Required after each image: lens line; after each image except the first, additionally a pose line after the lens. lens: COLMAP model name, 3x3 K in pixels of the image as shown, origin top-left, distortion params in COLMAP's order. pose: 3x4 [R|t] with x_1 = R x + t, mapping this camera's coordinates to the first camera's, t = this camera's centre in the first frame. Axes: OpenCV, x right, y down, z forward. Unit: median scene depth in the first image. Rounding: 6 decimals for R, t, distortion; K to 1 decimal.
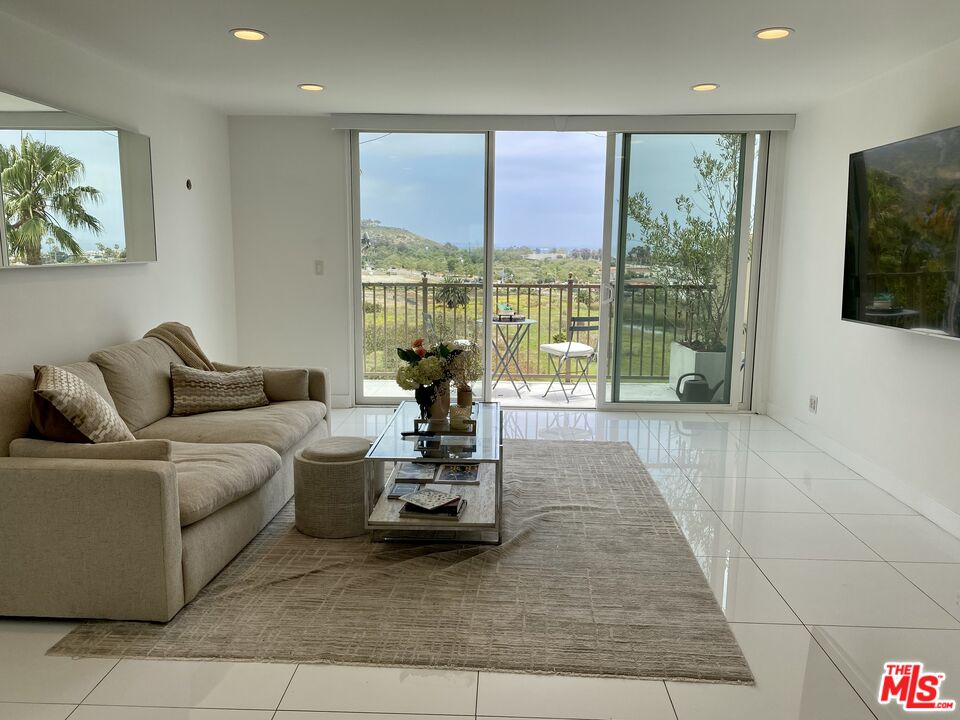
lens RADIAL K [[735.1, 0, 480.0], [0, 735.1, 360.0], [0, 0, 1]] dist [0.075979, -0.165758]
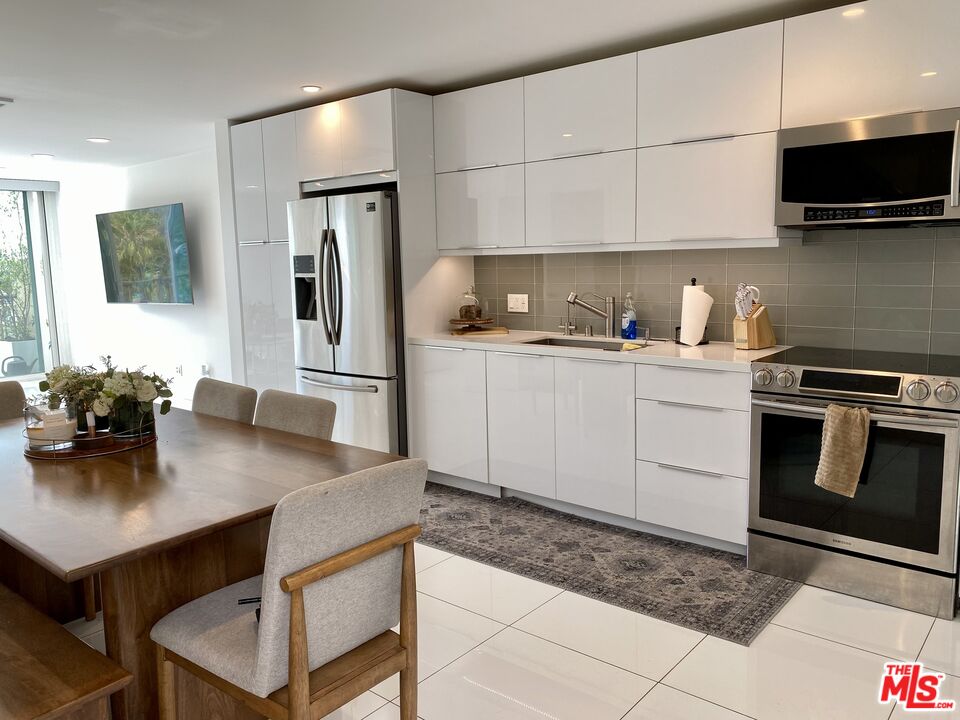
lens RADIAL K [[726.5, 0, 478.8], [0, 726.5, 355.3], [0, 0, 1]] dist [0.010003, -0.004052]
pose [[0.614187, -0.126518, 0.778953, -0.244930], [0.147999, 0.988018, 0.043780, 0.085947], [-0.775158, 0.088395, 0.625553, -0.550029]]
